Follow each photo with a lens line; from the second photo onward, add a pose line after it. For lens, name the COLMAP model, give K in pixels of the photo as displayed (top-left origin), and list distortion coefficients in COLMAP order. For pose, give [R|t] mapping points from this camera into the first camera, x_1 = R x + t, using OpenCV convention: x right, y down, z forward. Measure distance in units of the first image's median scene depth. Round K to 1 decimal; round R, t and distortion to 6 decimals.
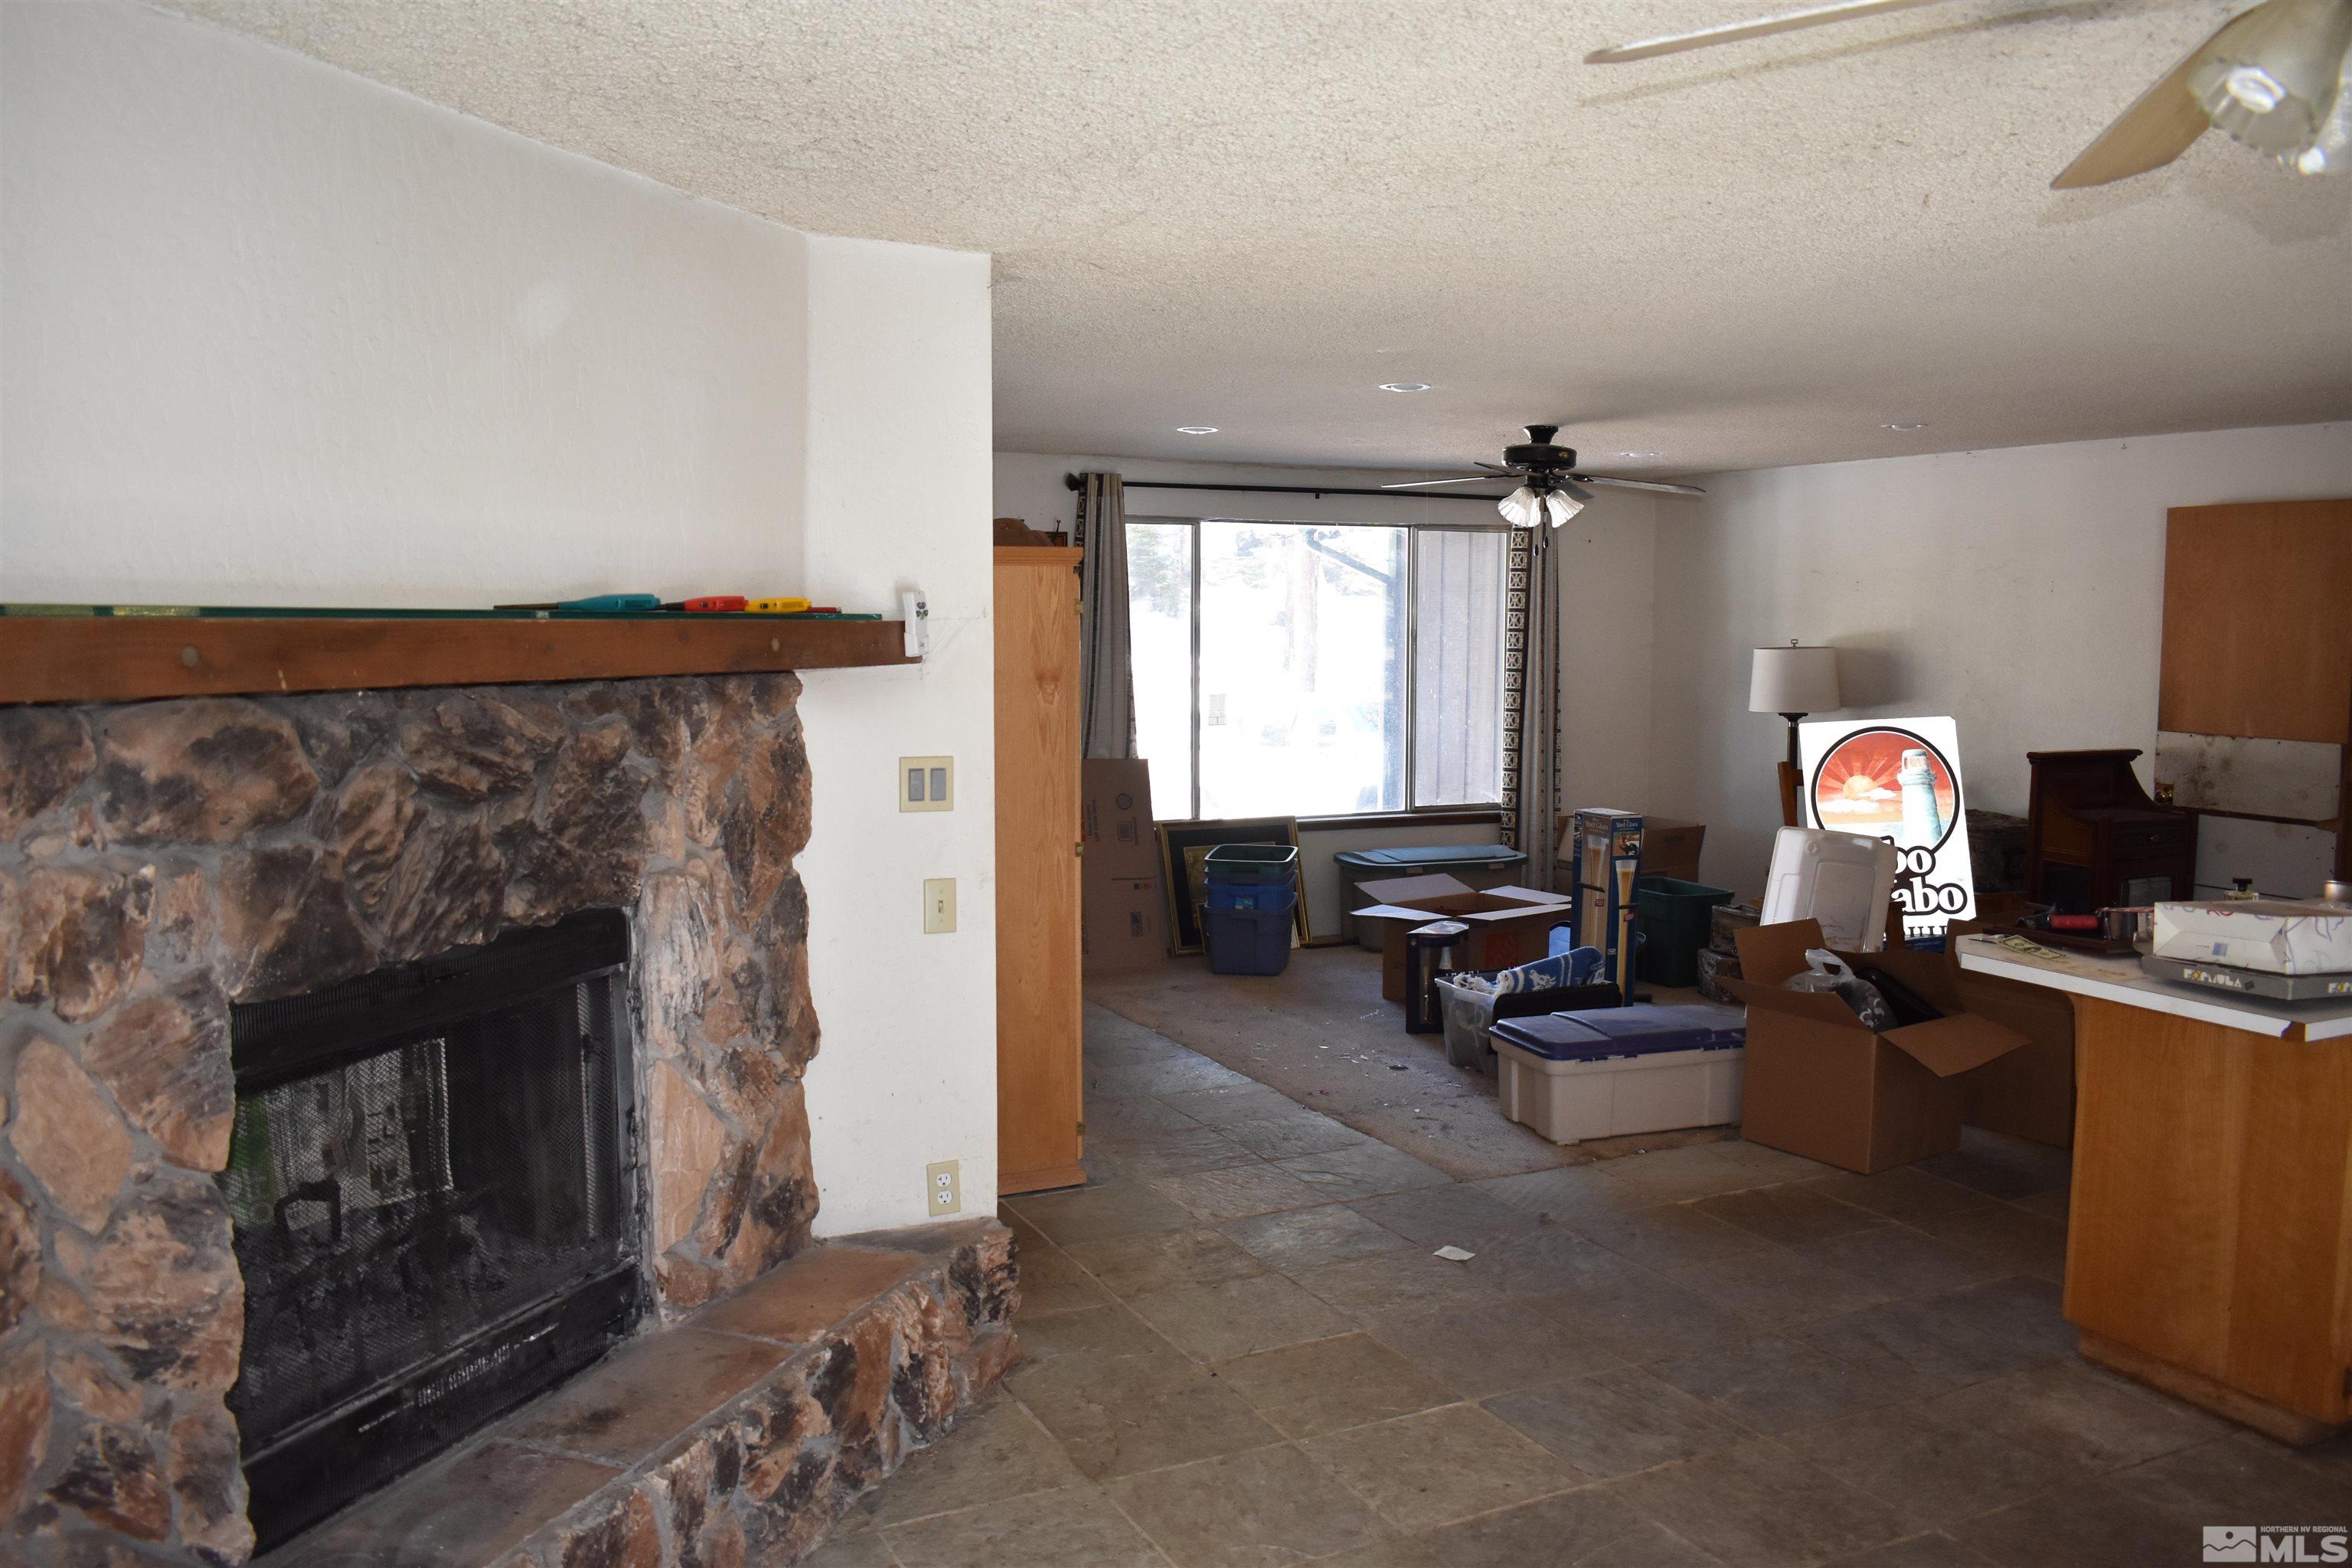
lens RADIAL K [[1841.0, 0, 1177.2], [0, 1841.0, 783.1], [0, 0, 1]] dist [-0.091702, 0.014461]
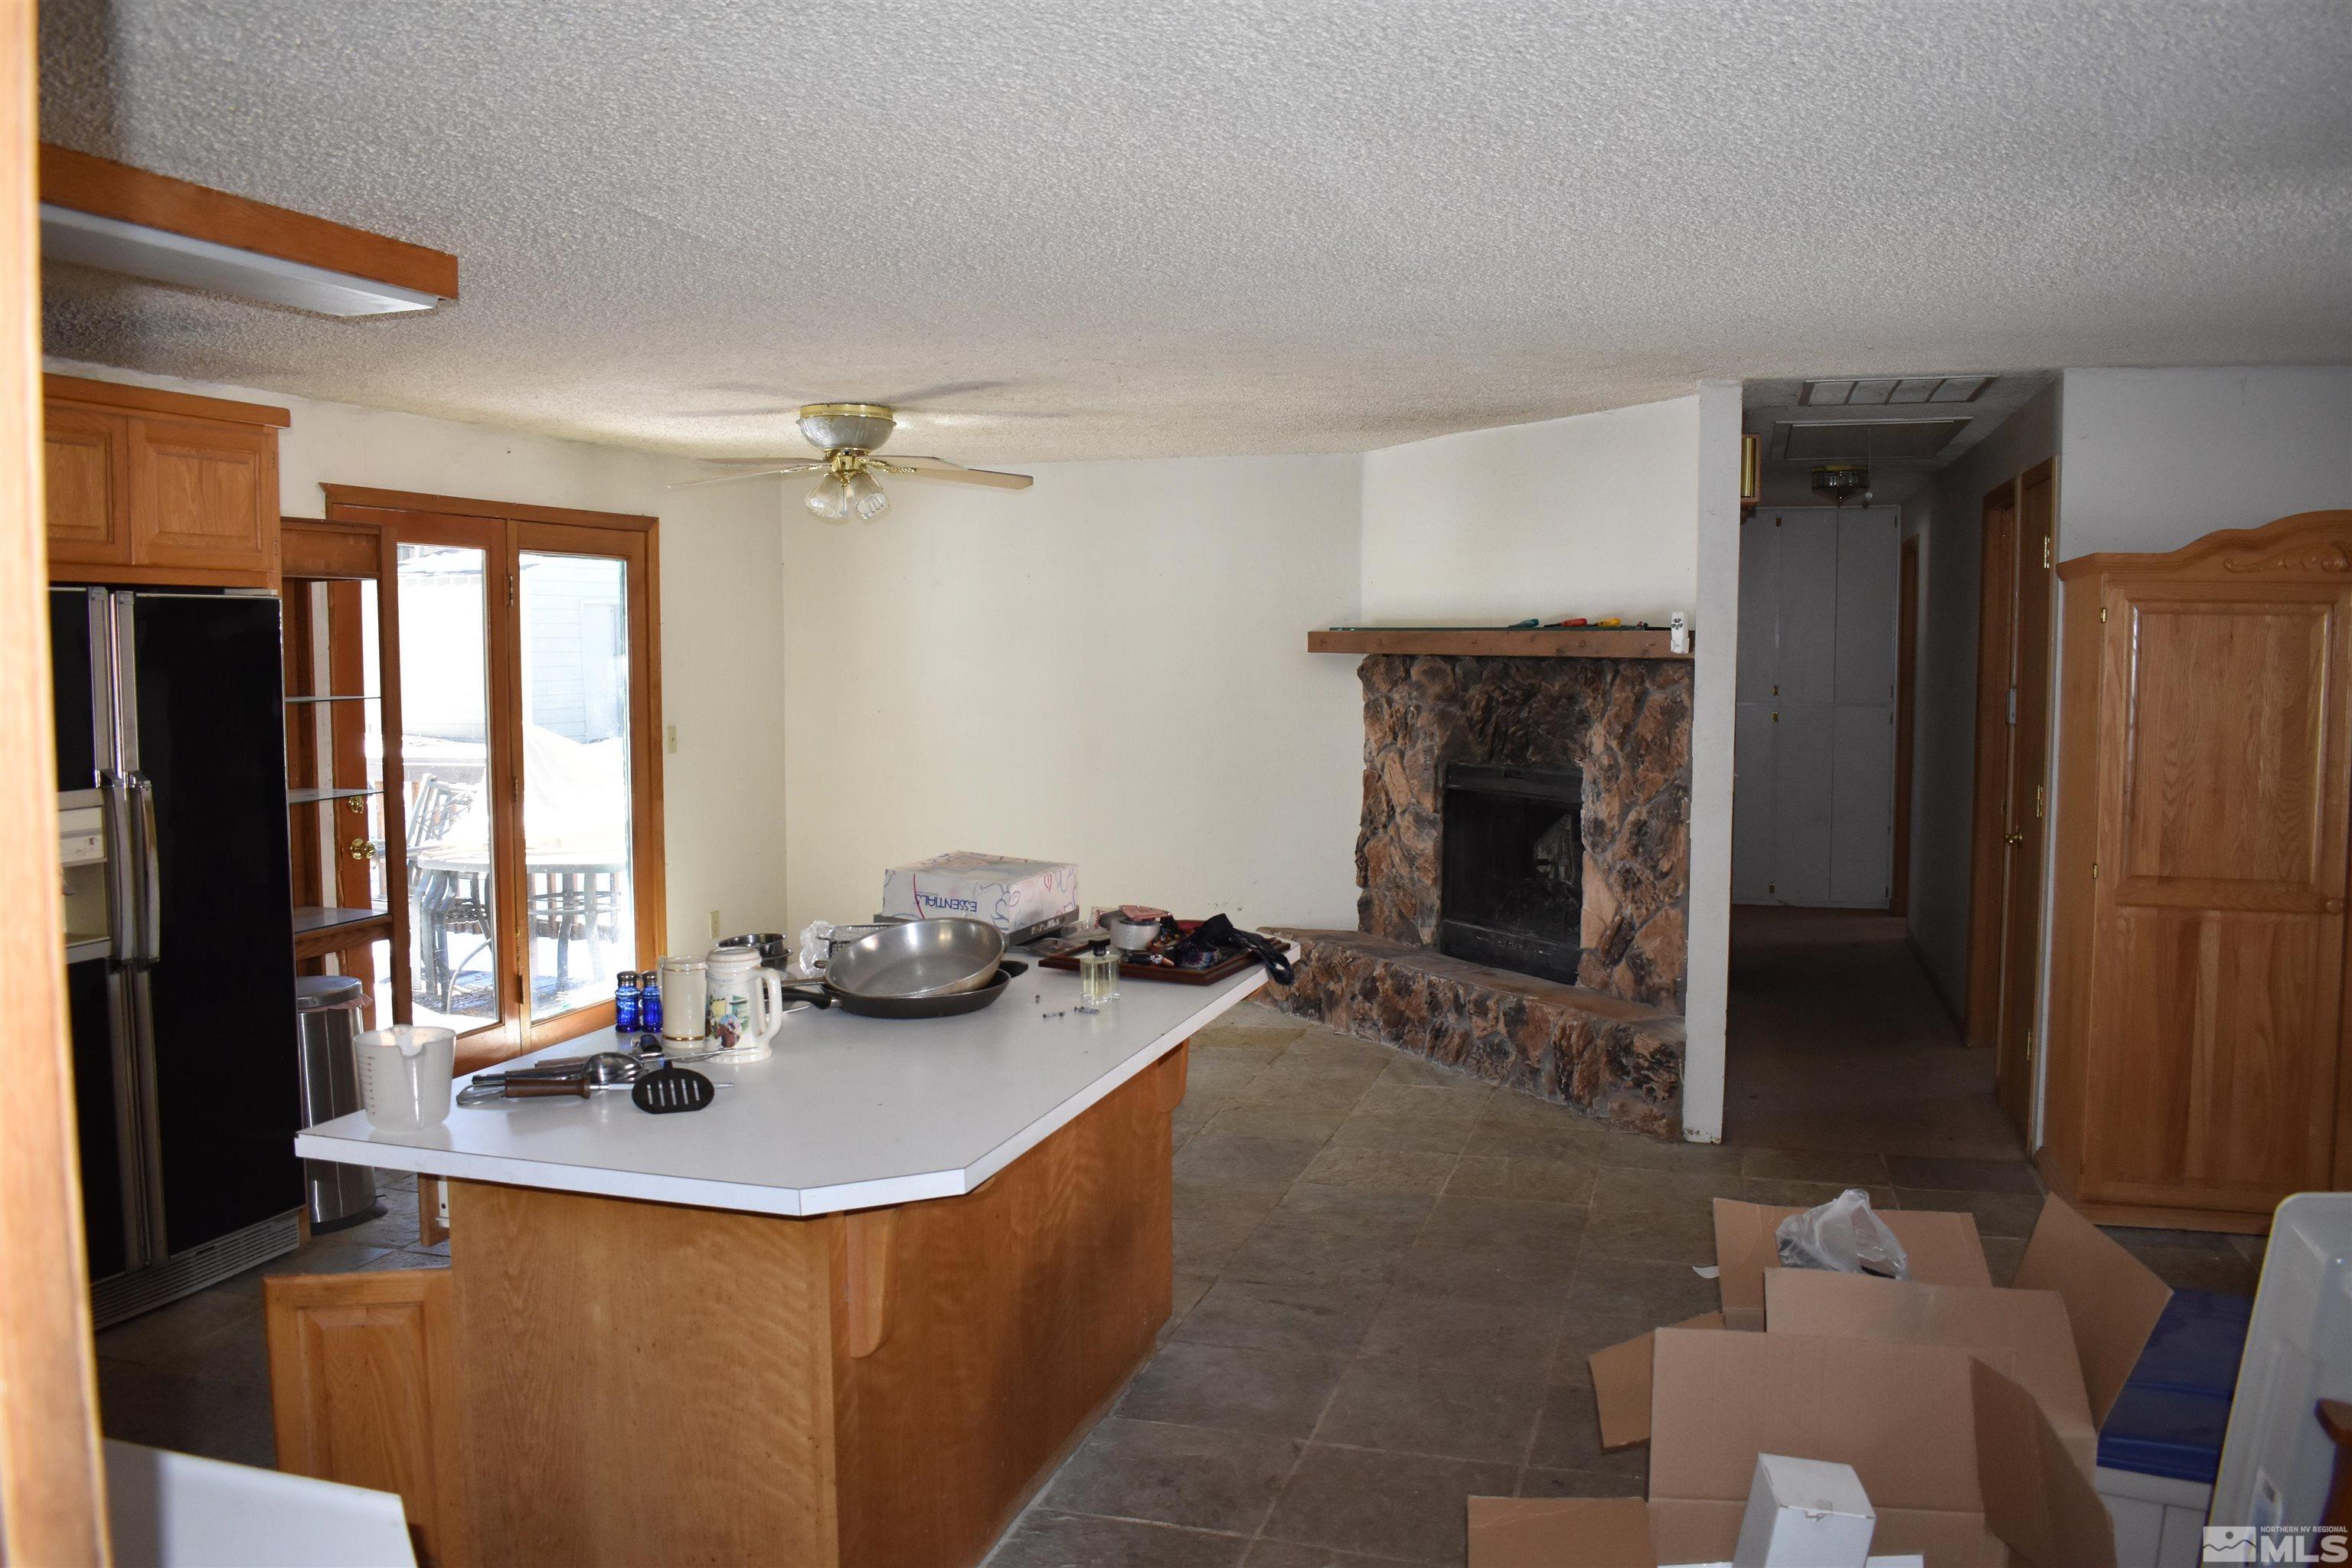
lens RADIAL K [[1841.0, 0, 1177.6], [0, 1841.0, 783.3], [0, 0, 1]] dist [-0.091702, 0.014461]
pose [[-0.671707, 0.052986, -0.738919, 0.980904], [-0.069170, 0.988596, 0.133768, -0.104627], [0.737580, 0.140964, -0.660382, 1.300949]]
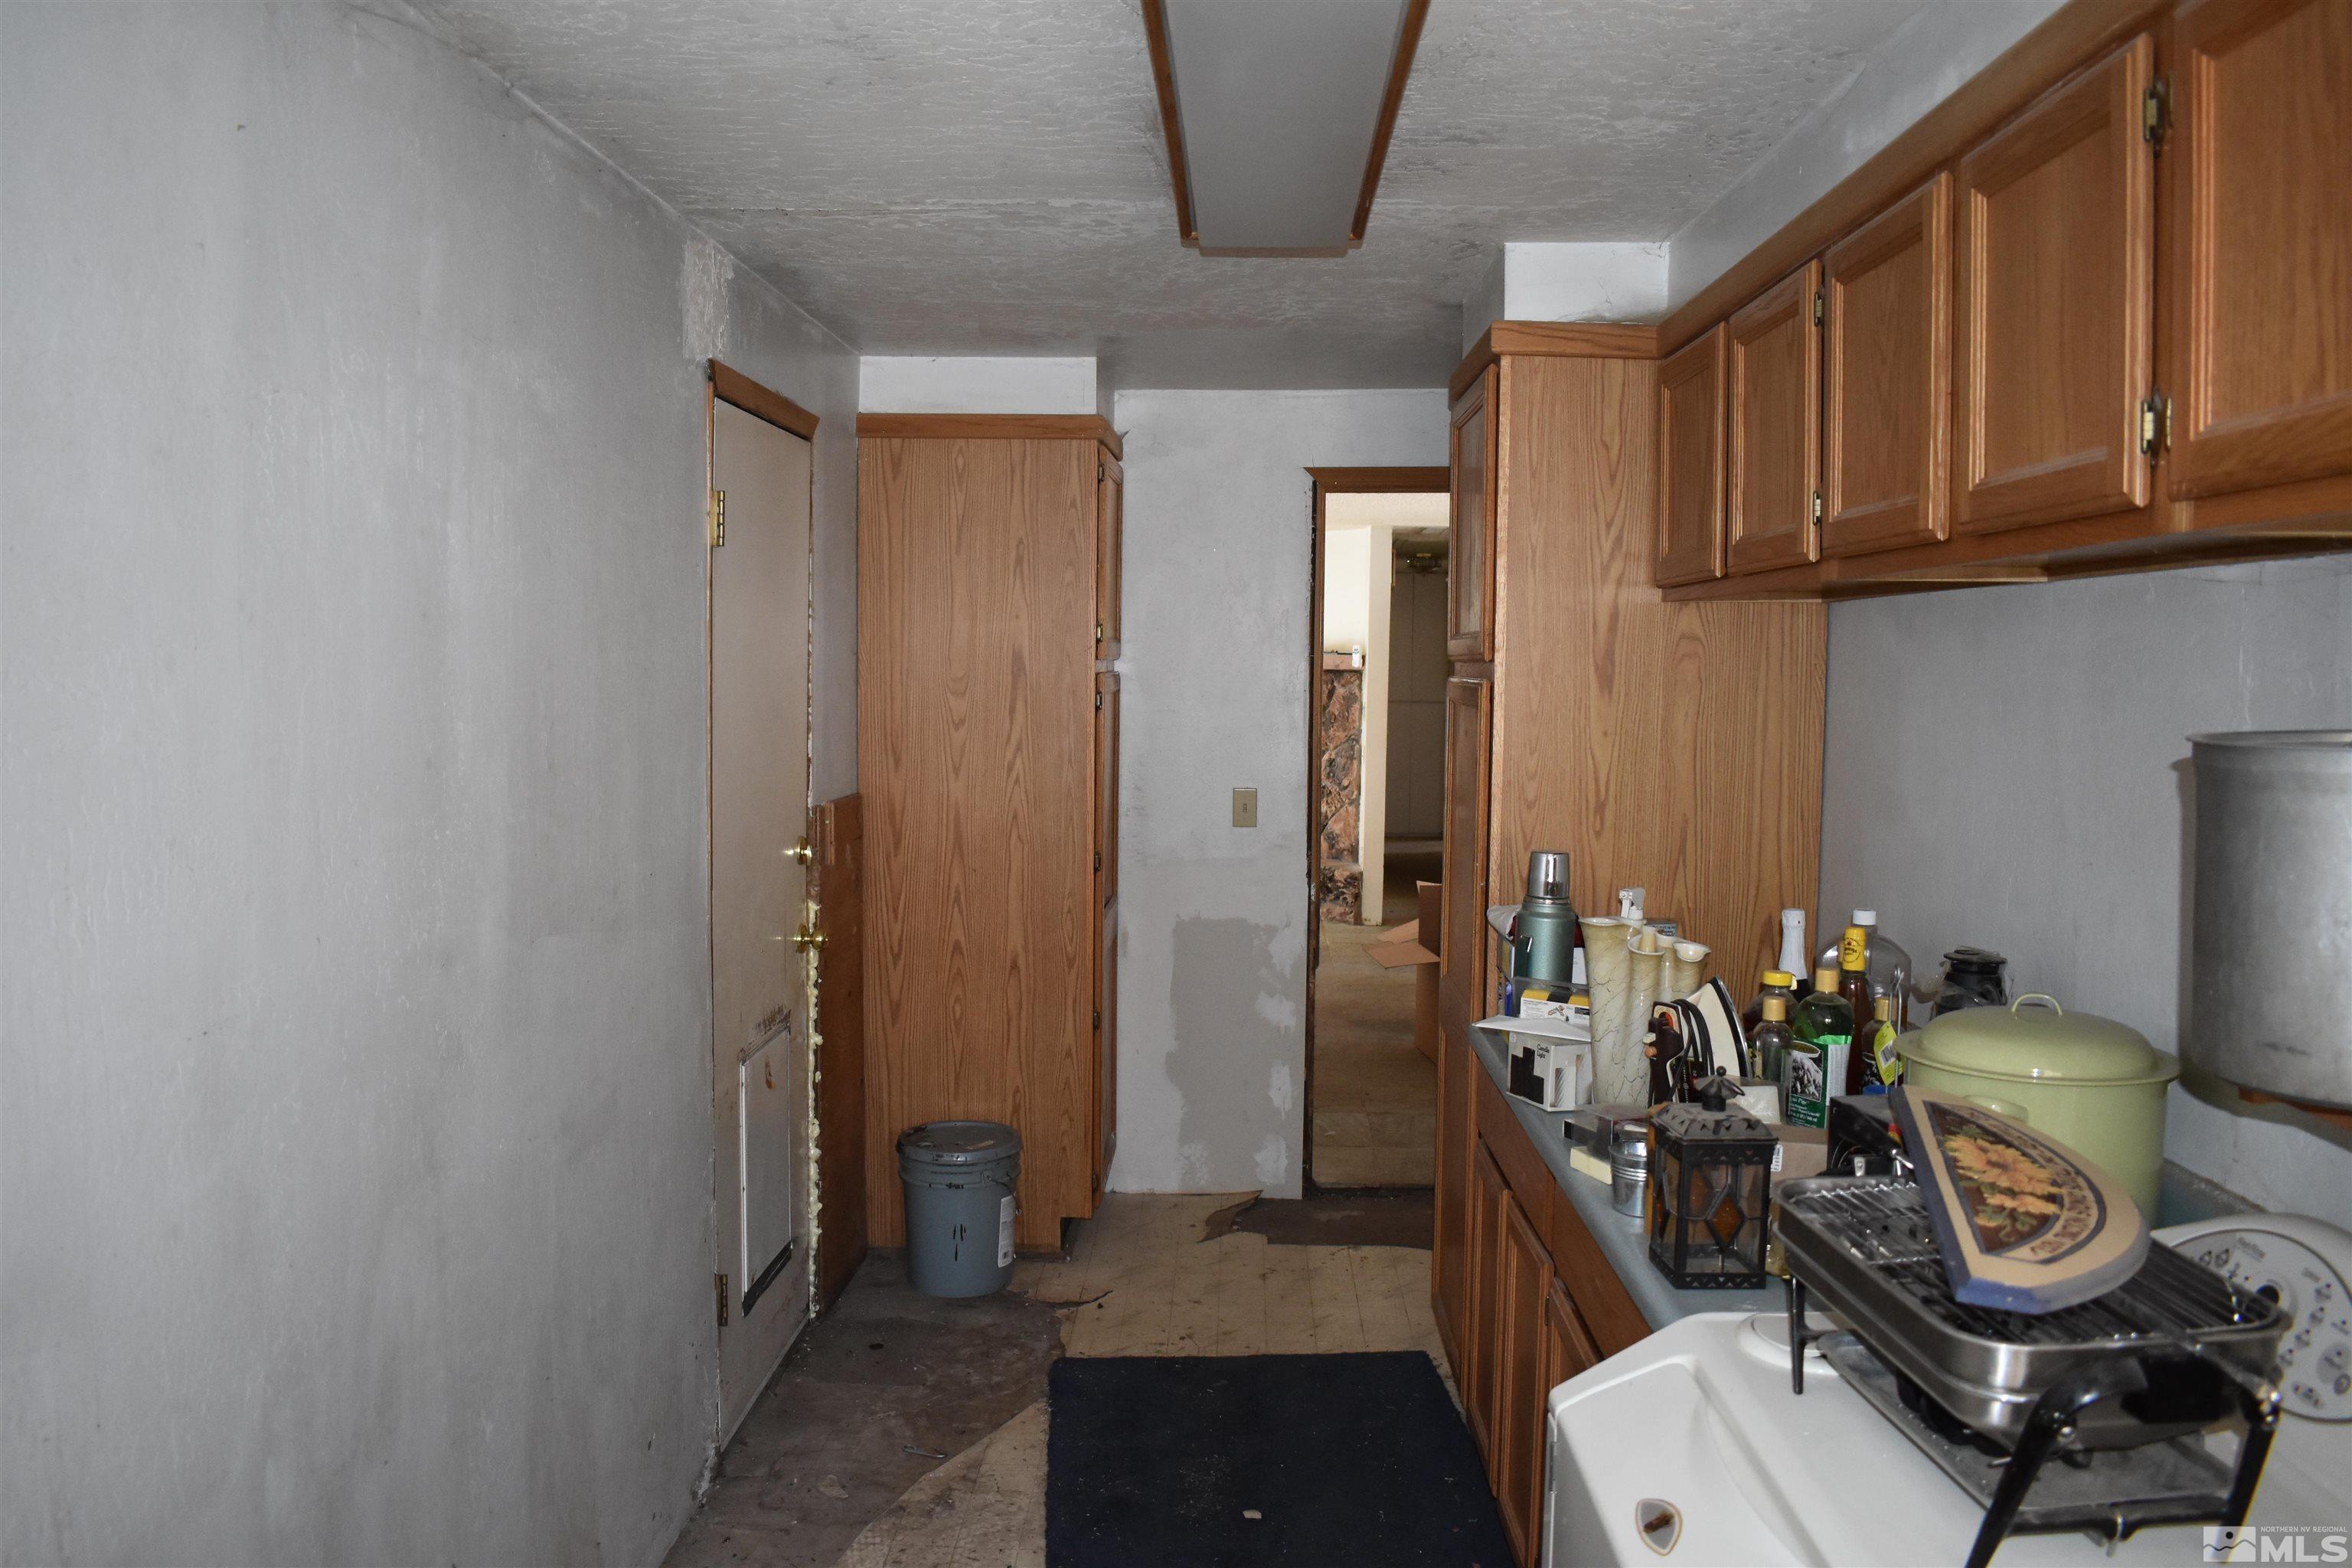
lens RADIAL K [[1841.0, 0, 1177.4], [0, 1841.0, 780.3], [0, 0, 1]] dist [-0.091702, 0.014461]
pose [[-0.470660, 0.049644, -0.880917, 2.002286], [-0.095105, 0.989744, 0.106590, -0.134922], [0.877174, 0.133947, -0.461111, 1.618374]]
